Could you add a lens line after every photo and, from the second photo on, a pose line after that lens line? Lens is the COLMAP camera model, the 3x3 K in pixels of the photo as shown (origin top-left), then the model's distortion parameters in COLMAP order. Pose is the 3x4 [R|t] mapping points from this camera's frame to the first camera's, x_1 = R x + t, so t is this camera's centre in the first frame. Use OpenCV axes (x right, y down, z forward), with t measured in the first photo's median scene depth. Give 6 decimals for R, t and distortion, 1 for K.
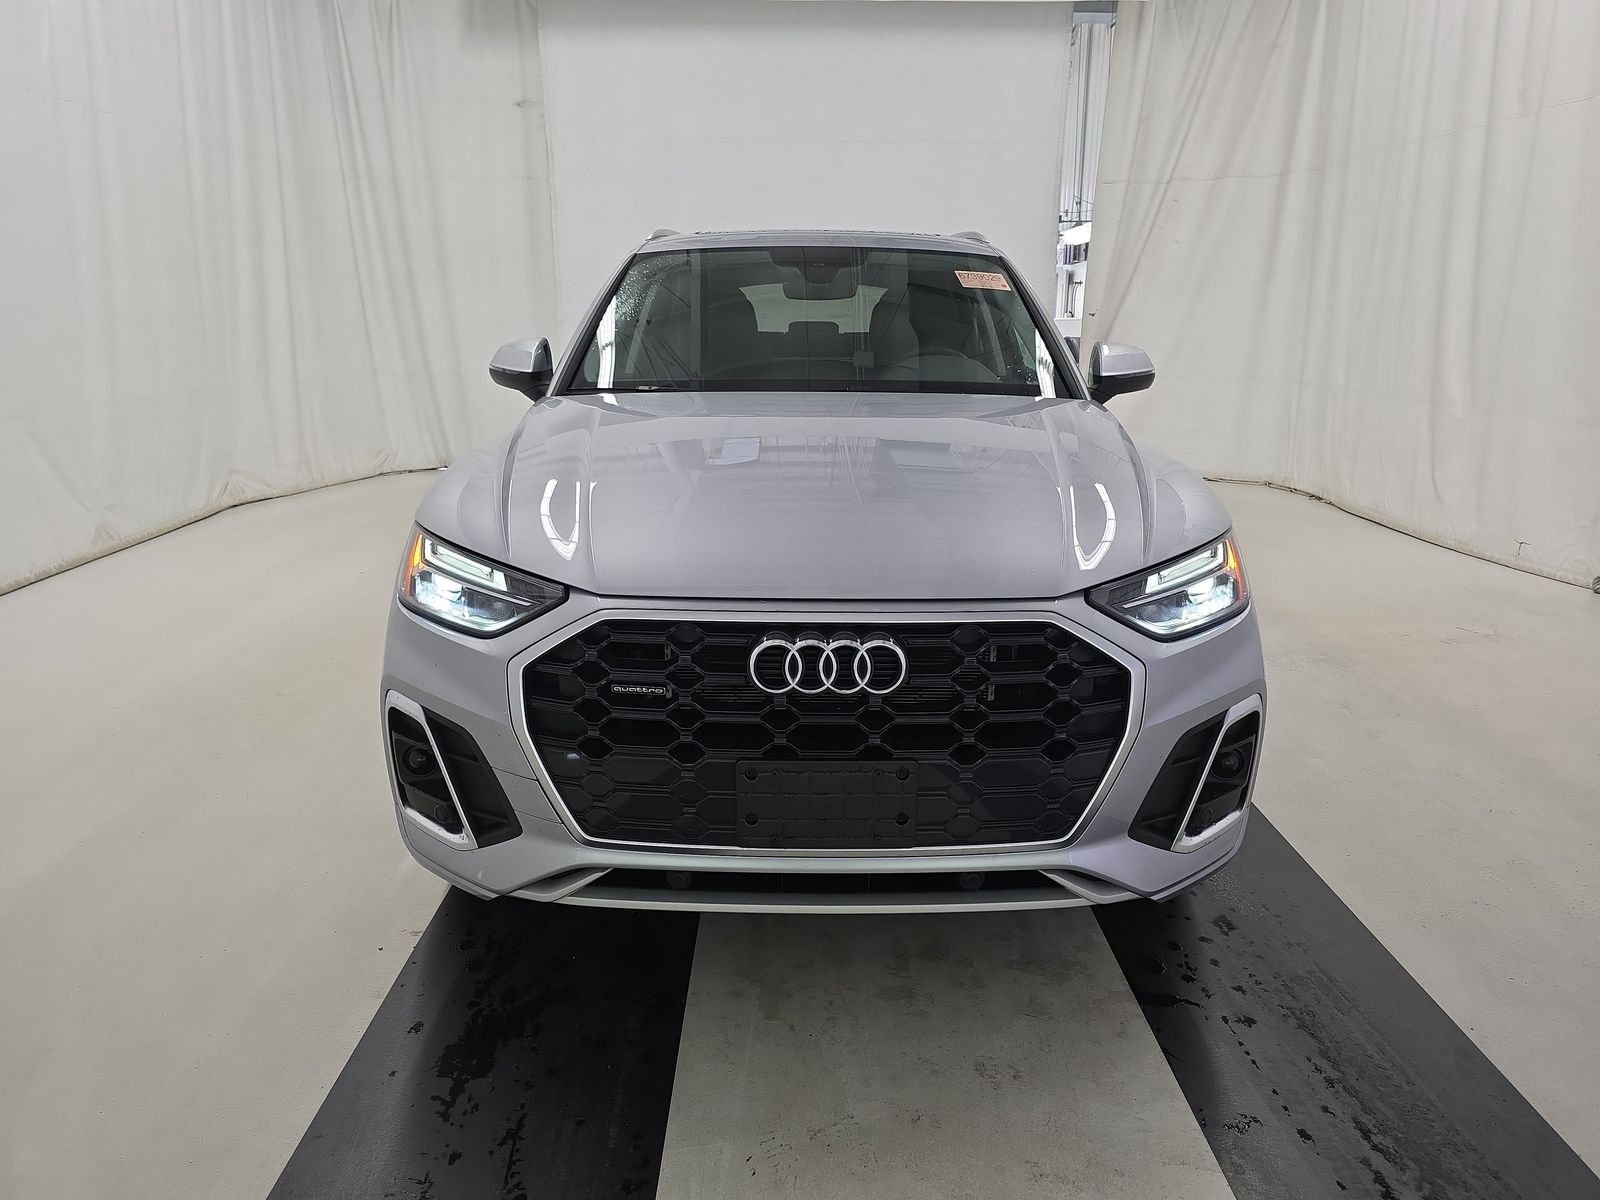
lens RADIAL K [[1072.1, 0, 798.5], [0, 1072.1, 596.5], [0, 0, 1]] dist [0.021445, -0.007163]
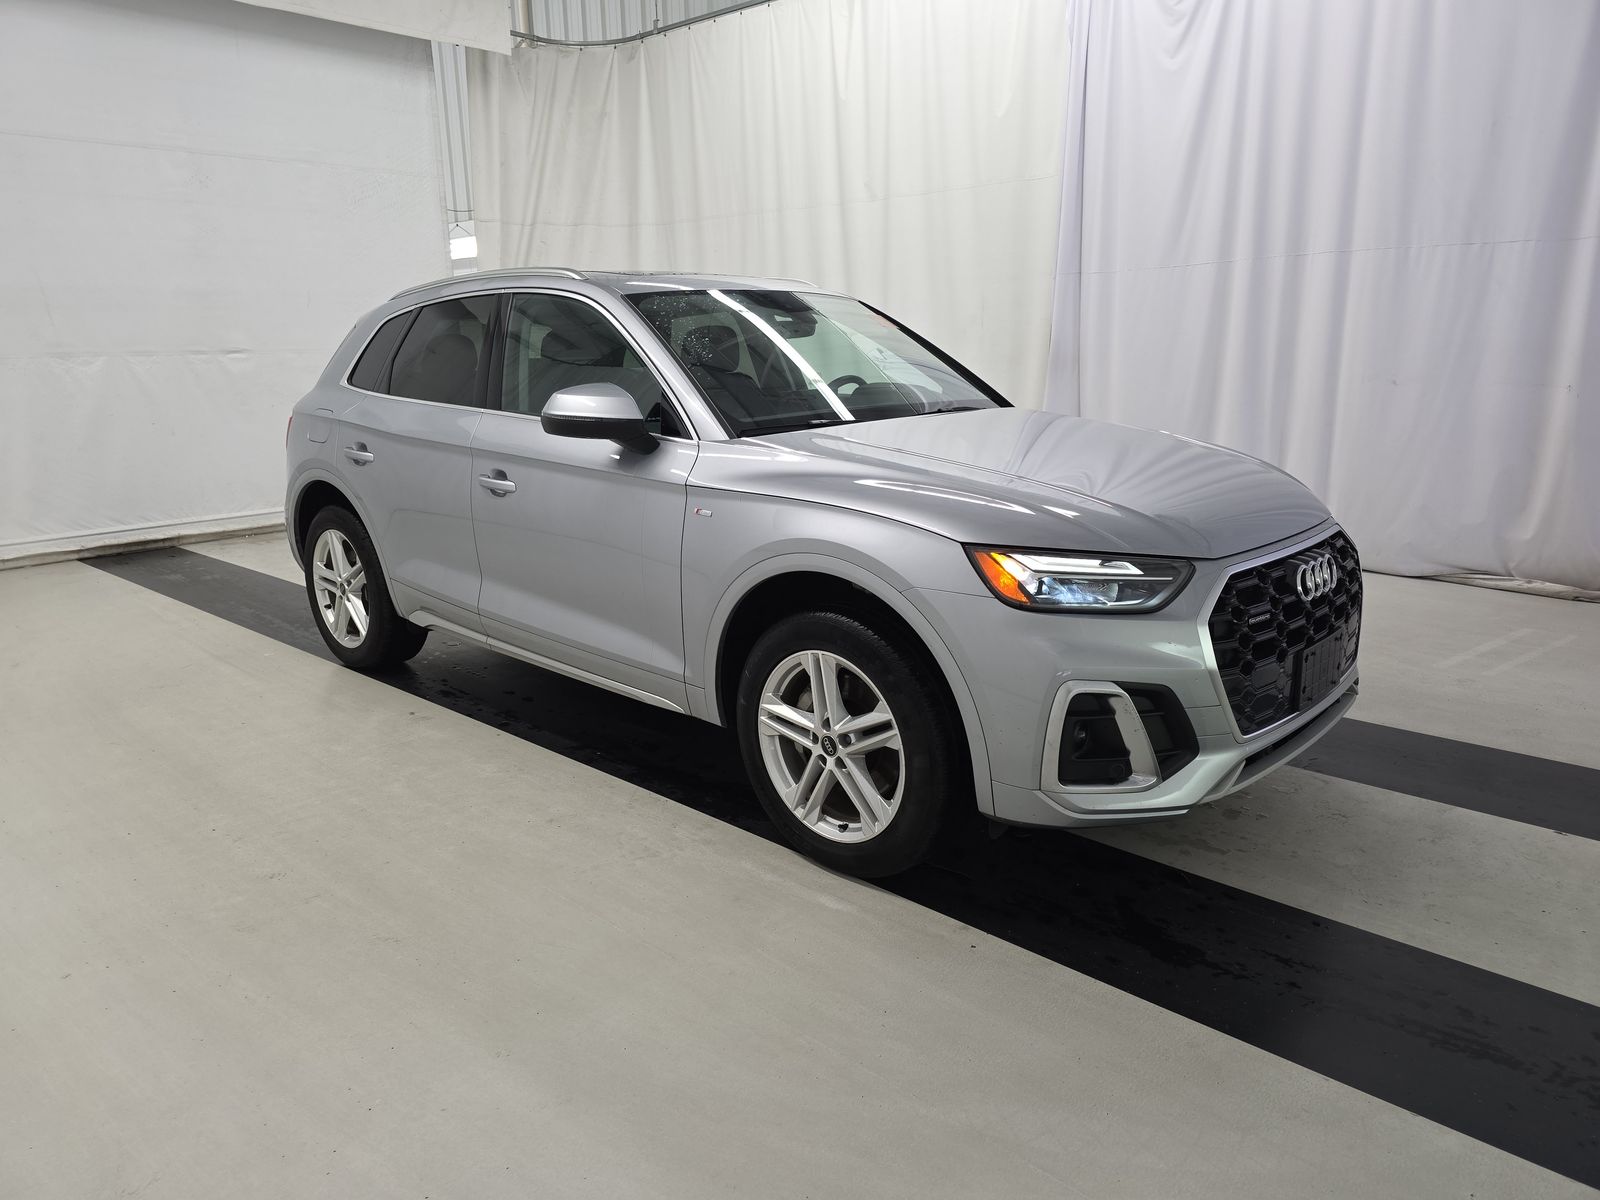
lens RADIAL K [[1072.1, 0, 798.8], [0, 1072.1, 603.2], [0, 0, 1]] dist [0.021445, -0.007163]
pose [[0.690862, -0.188797, 0.697900, -0.315809], [0.202793, 0.977155, 0.063594, -0.029359], [-0.693963, 0.097594, 0.713366, 0.086042]]
